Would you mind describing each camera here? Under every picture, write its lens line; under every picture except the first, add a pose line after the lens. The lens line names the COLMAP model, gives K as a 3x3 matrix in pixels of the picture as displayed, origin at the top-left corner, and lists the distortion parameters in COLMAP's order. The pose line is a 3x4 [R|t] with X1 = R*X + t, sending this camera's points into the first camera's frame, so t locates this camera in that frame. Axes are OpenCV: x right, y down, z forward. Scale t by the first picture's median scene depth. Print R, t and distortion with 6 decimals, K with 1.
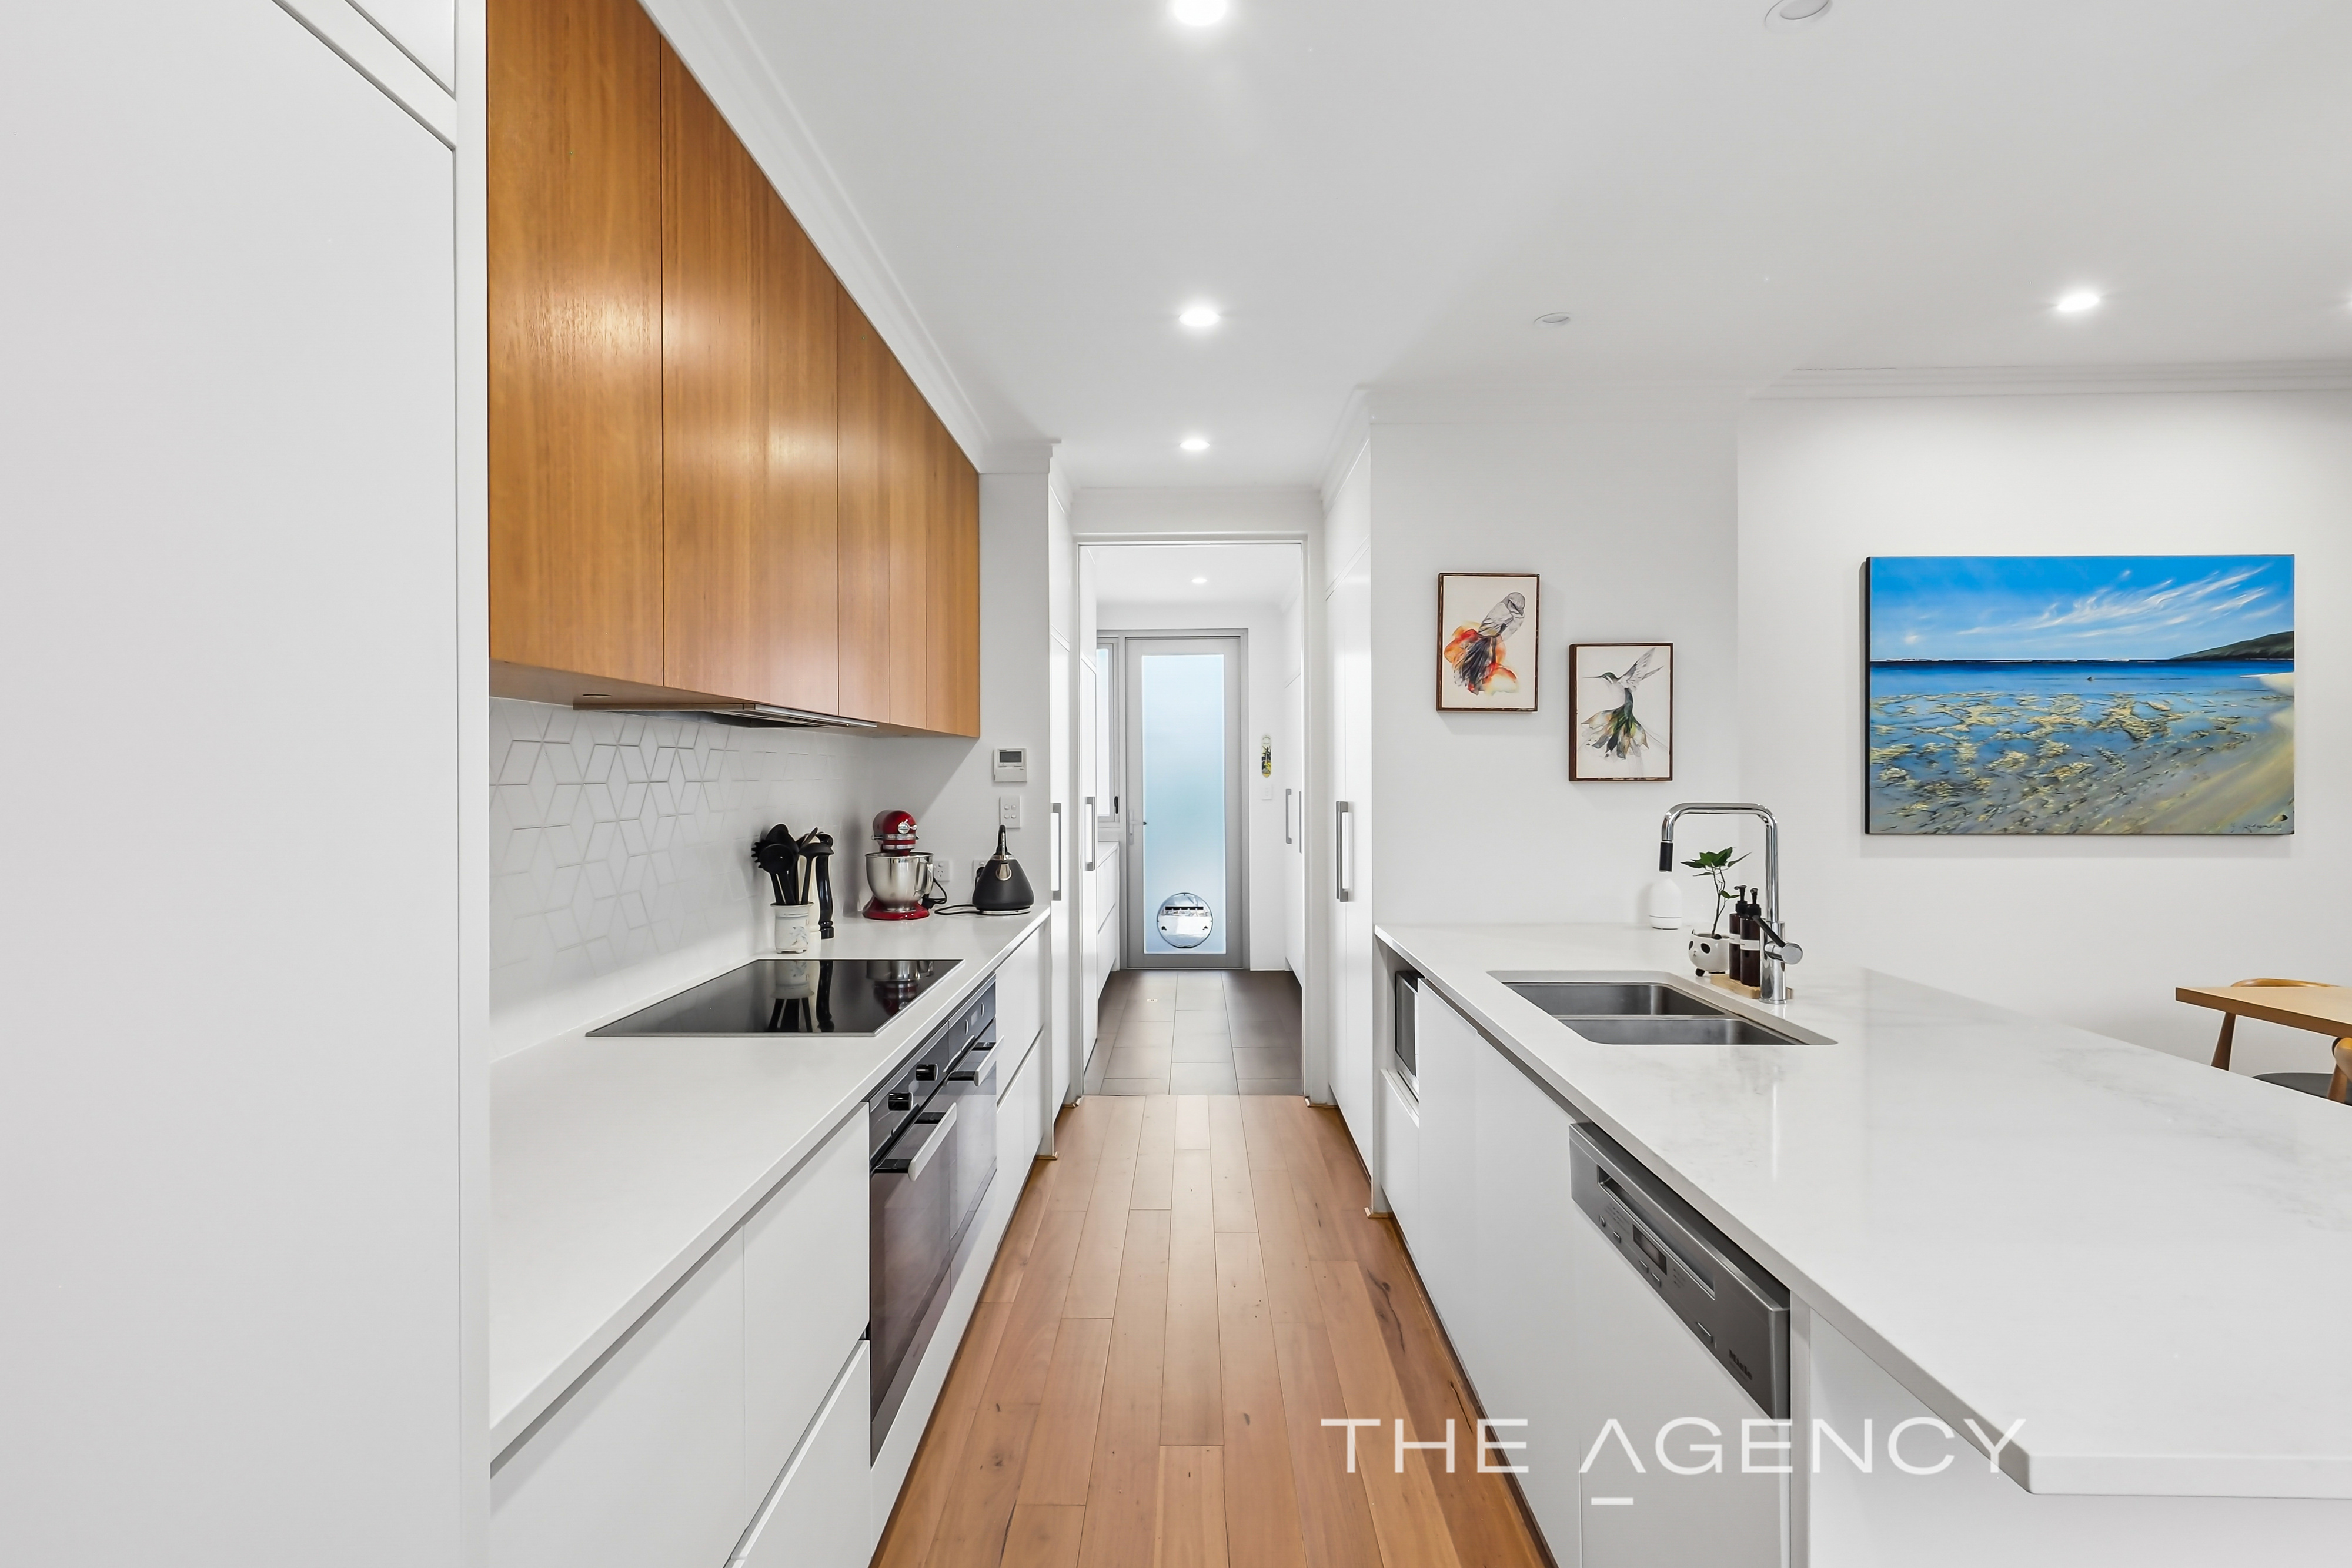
lens RADIAL K [[1141.9, 0, 1169.8], [0, 1141.9, 783.8], [0, 0, 1]] dist [0.000871, 0.000182]
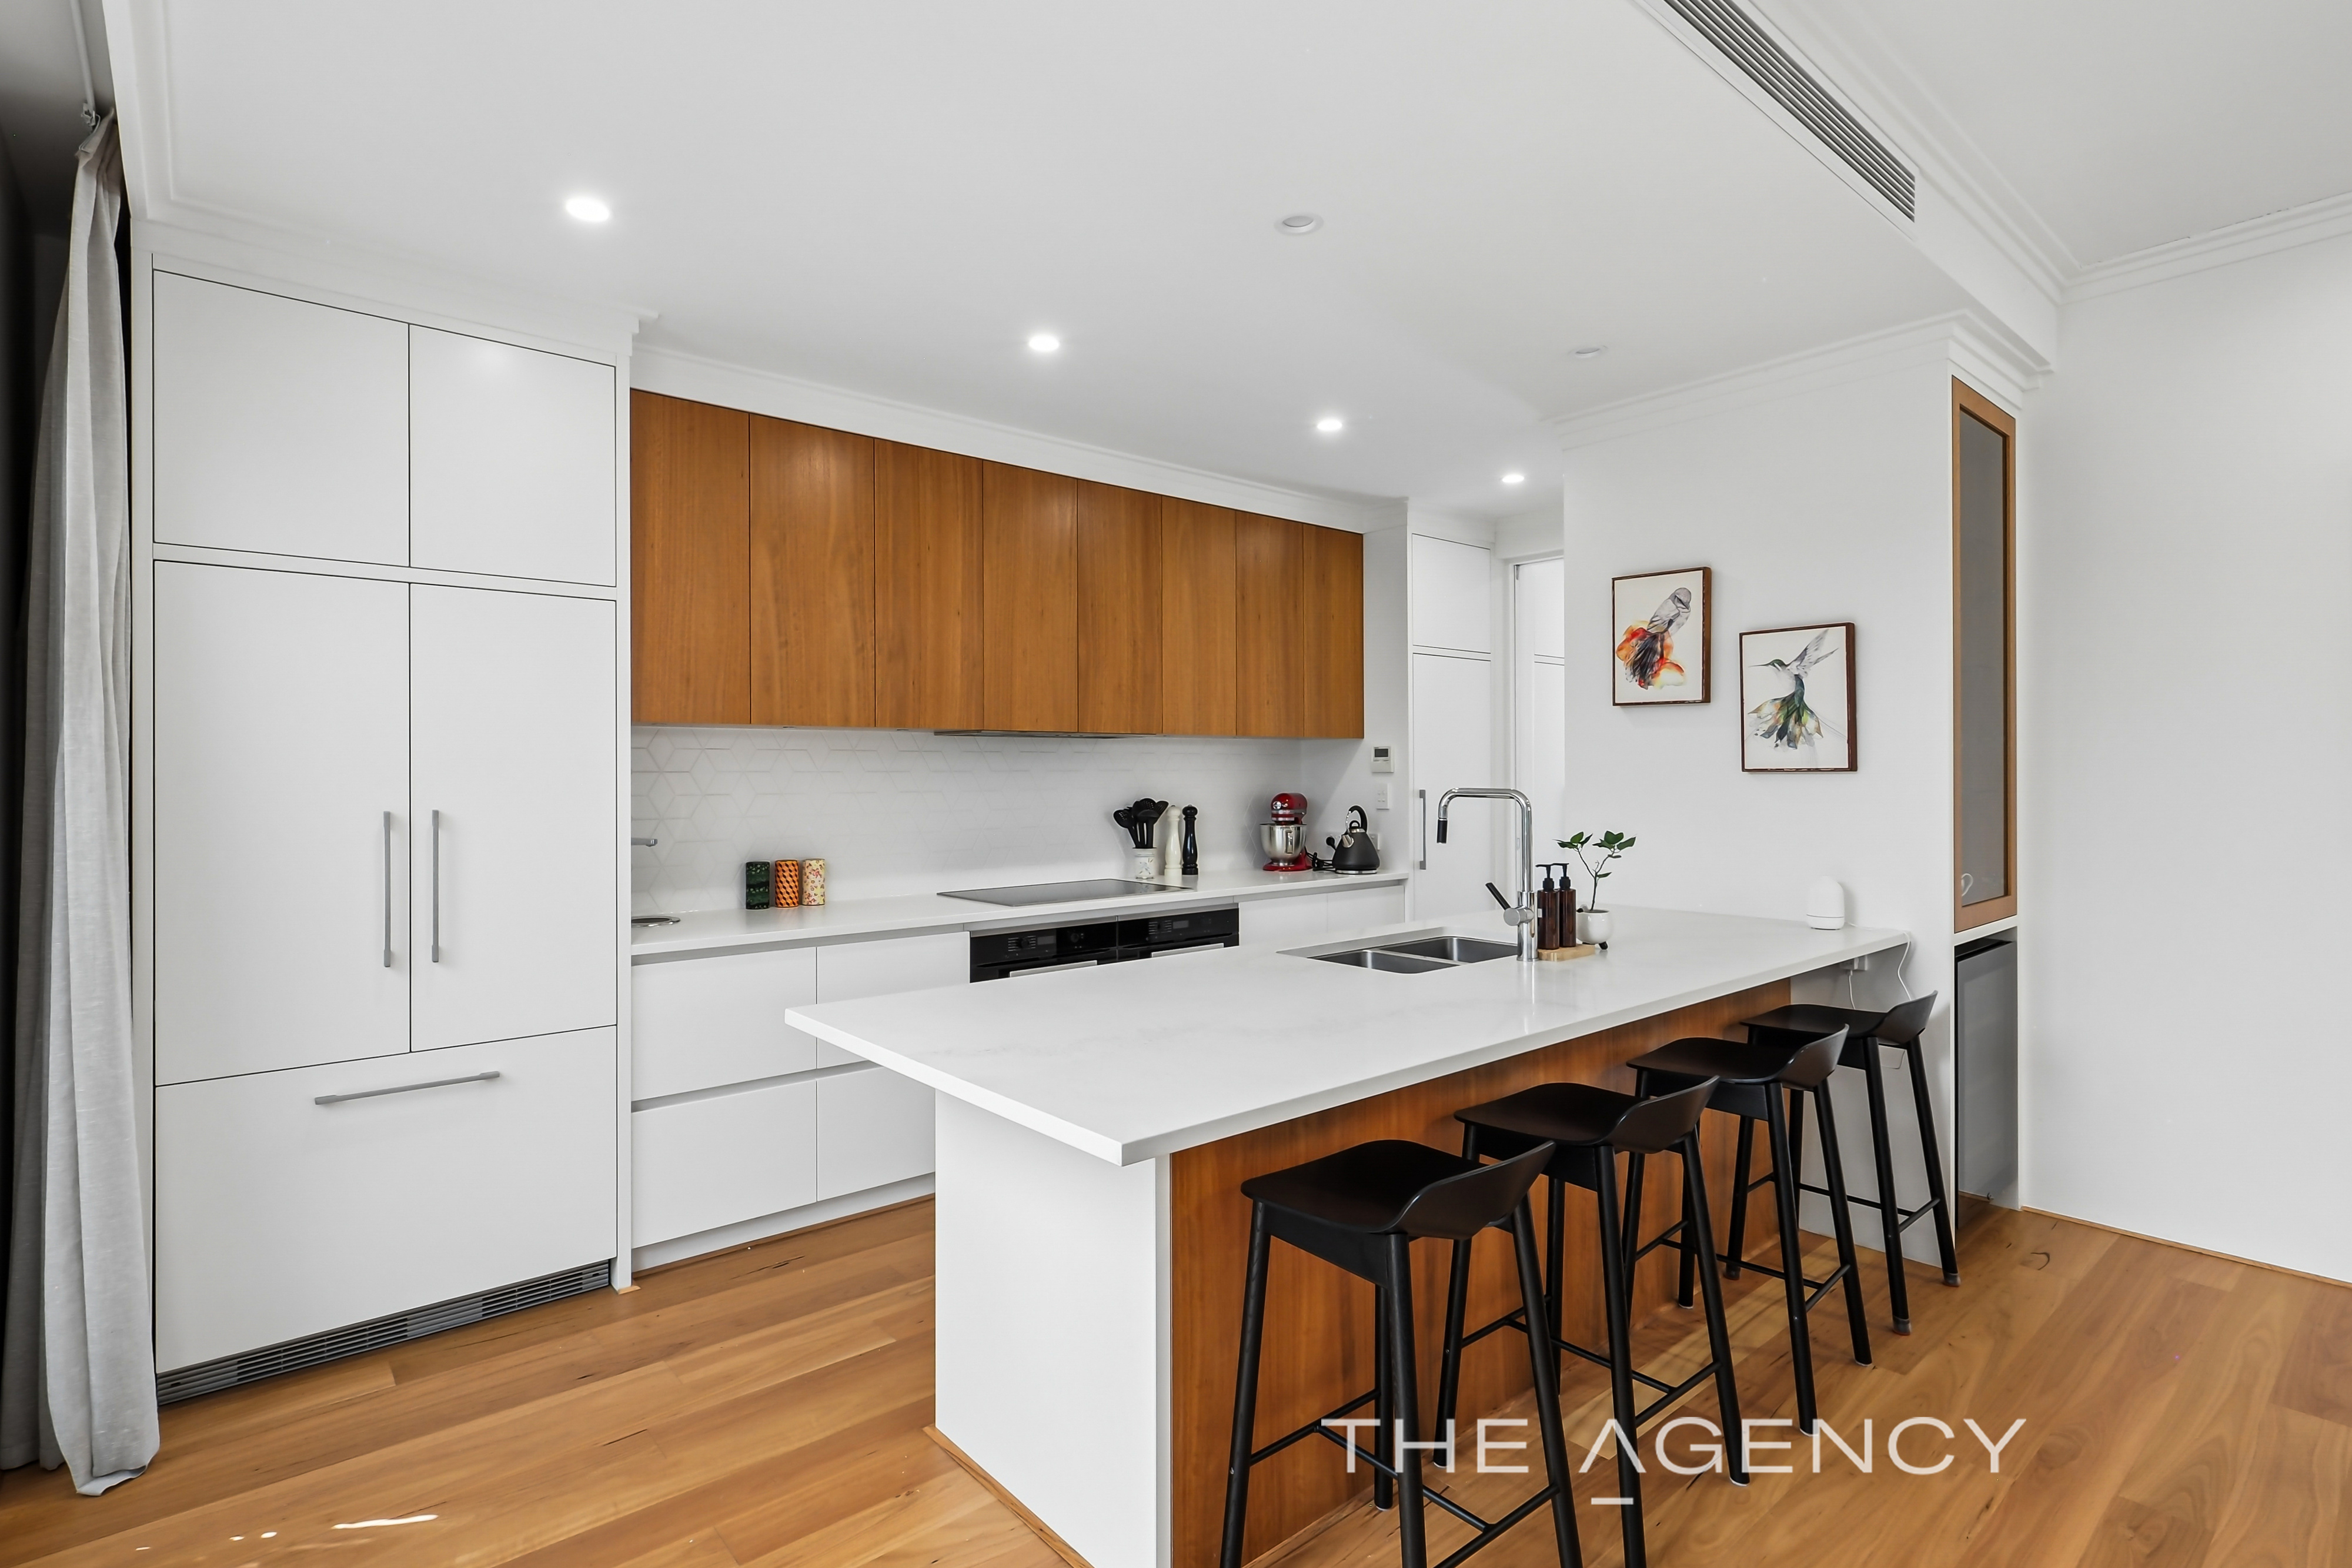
lens RADIAL K [[1141.9, 0, 1156.7], [0, 1141.9, 776.0], [0, 0, 1]] dist [0.000871, 0.000182]
pose [[0.658618, 0.003340, -0.752470, 0.754935], [-0.005201, 0.999986, -0.000113, 0.003898], [0.752460, 0.003988, 0.658626, -0.028875]]
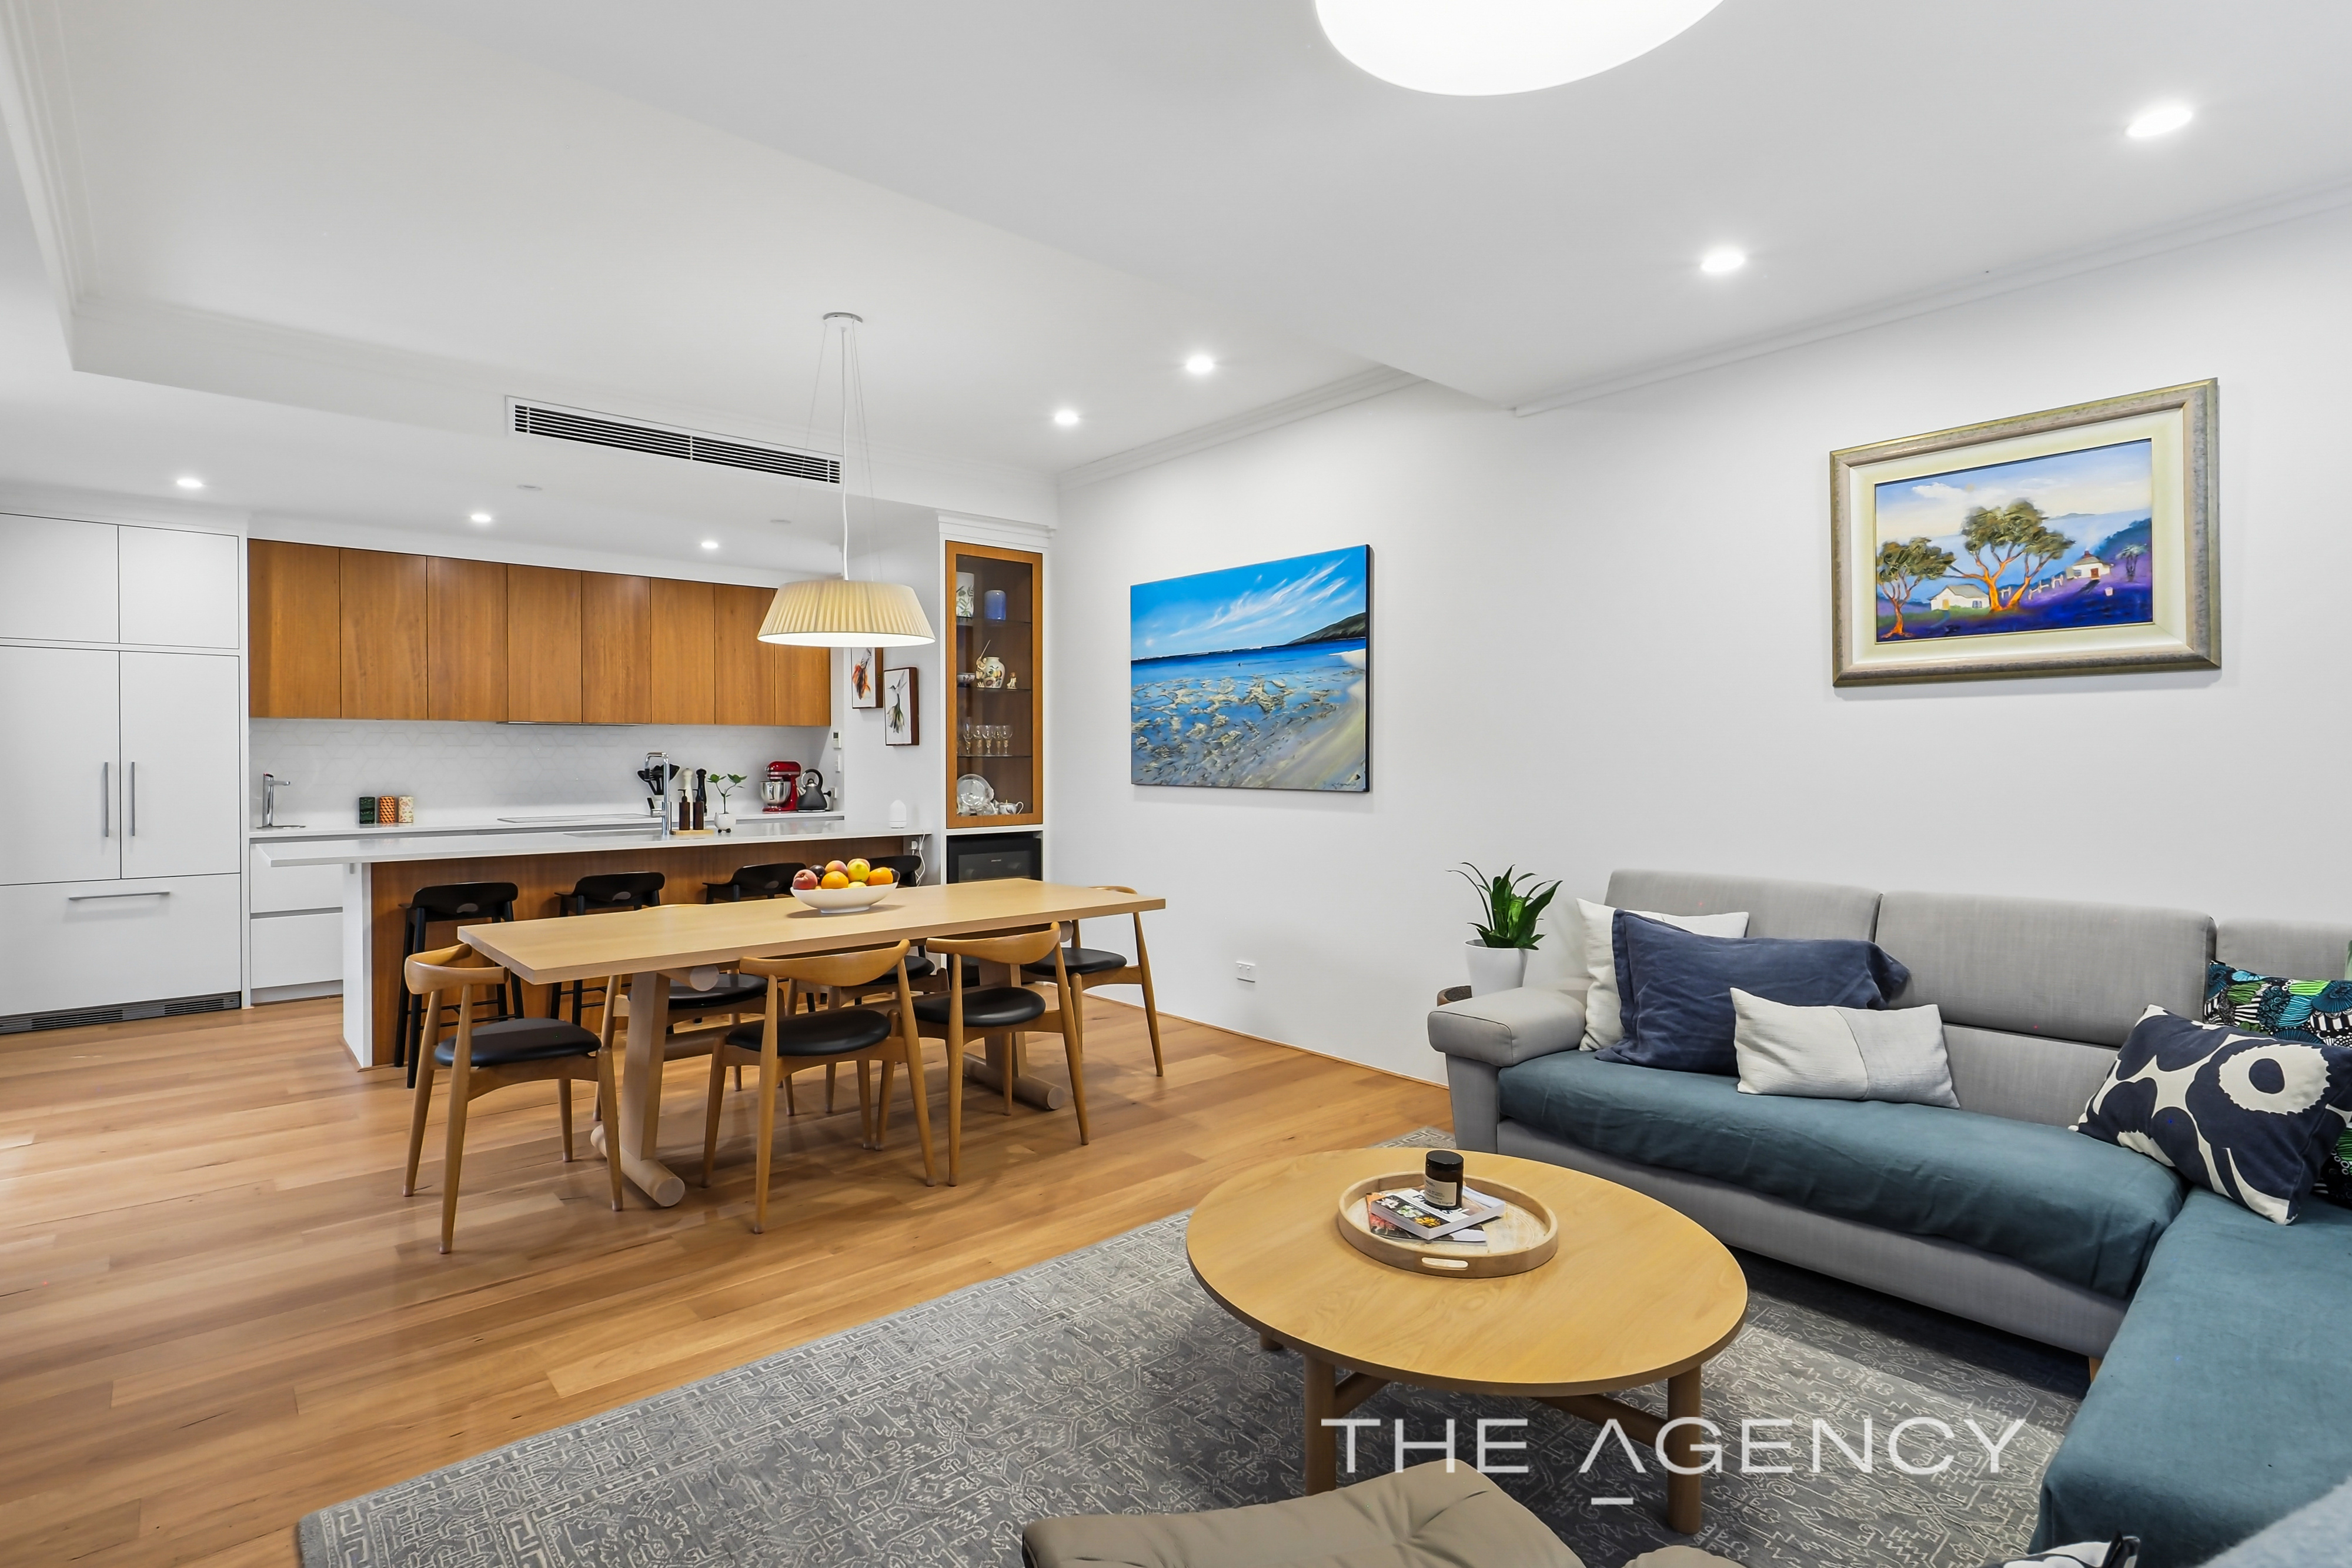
lens RADIAL K [[1141.9, 0, 1165.8], [0, 1141.9, 776.9], [0, 0, 1]] dist [0.000871, 0.000182]
pose [[0.670981, 0.016753, -0.741285, 1.980668], [-0.006987, 0.999843, 0.016272, 0.014275], [0.741442, -0.005739, 0.670993, 0.111395]]
